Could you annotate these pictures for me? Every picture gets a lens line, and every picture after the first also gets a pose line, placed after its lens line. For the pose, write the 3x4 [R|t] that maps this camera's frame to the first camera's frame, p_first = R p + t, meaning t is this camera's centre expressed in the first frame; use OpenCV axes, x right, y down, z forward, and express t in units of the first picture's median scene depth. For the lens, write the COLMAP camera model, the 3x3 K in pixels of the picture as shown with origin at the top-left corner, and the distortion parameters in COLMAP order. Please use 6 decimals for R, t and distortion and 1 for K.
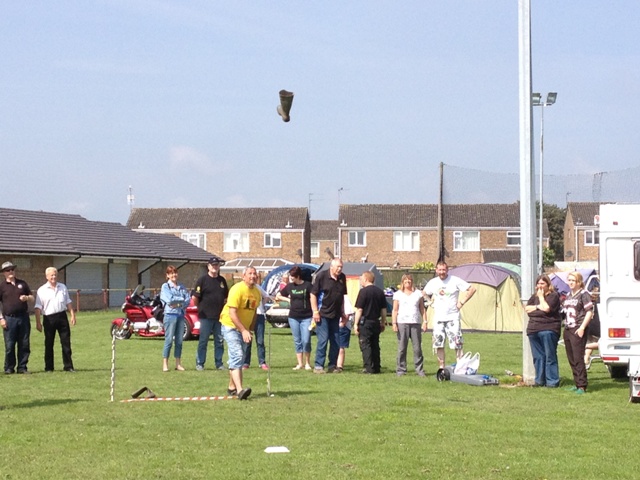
lens RADIAL K [[1656.8, 0, 319.1], [0, 1656.8, 238.1], [0, 0, 1]] dist [-0.000549, 2.367438]
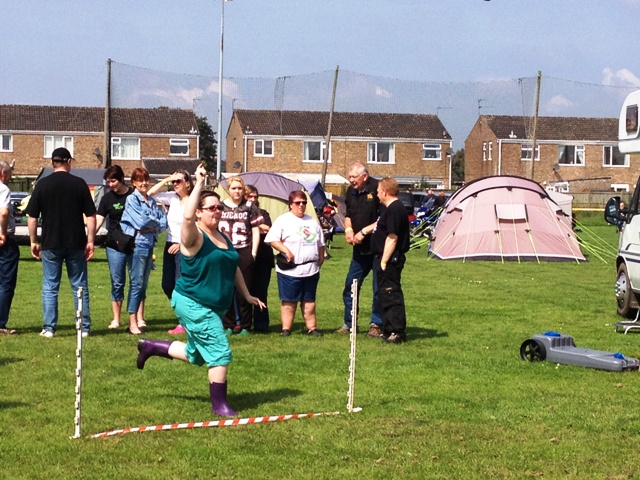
lens RADIAL K [[1656.8, 0, 319.1], [0, 1656.8, 238.1], [0, 0, 1]] dist [-0.000549, 2.367438]
pose [[0.967823, 0.008925, 0.251475, -0.039005], [-0.022292, 0.998482, 0.050357, 0.002883], [-0.250644, -0.054343, 0.966553, 0.099803]]
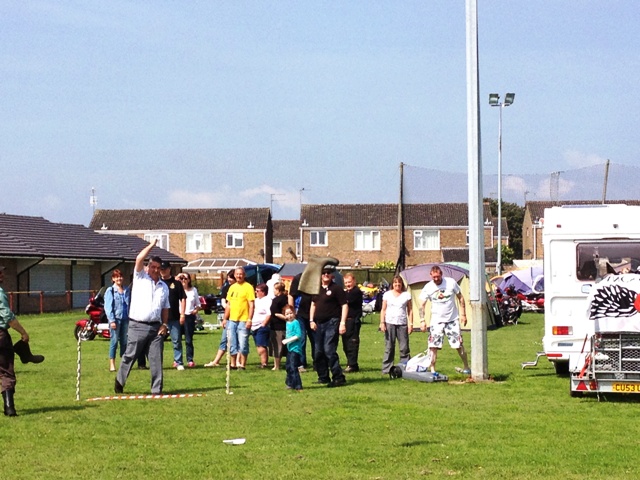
lens RADIAL K [[1656.8, 0, 319.1], [0, 1656.8, 238.1], [0, 0, 1]] dist [-0.000549, 2.367438]
pose [[0.999731, -0.006681, 0.022230, 0.000886], [0.006666, 0.999977, 0.000772, -0.000696], [-0.022235, -0.000624, 0.999753, -0.009424]]
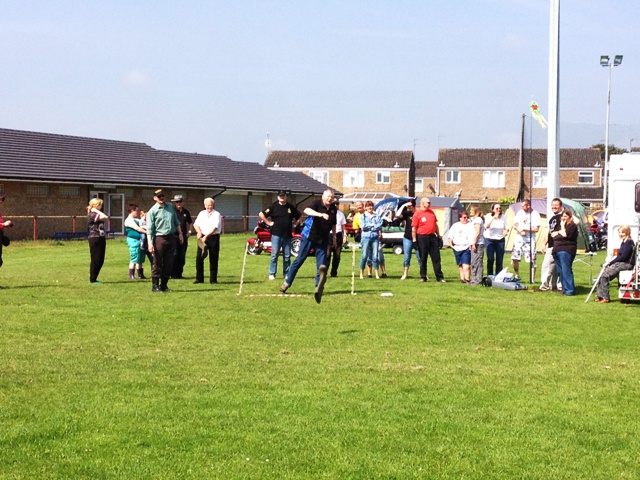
lens RADIAL K [[1389.6, 0, 320.7], [0, 1389.6, 239.0], [0, 0, 1]] dist [0.157239, 0.478465]
pose [[0.996955, 0.011770, -0.077079, 0.005989], [-0.008201, 0.998887, 0.046451, -0.000727], [0.077540, -0.045678, 0.995942, -0.027949]]
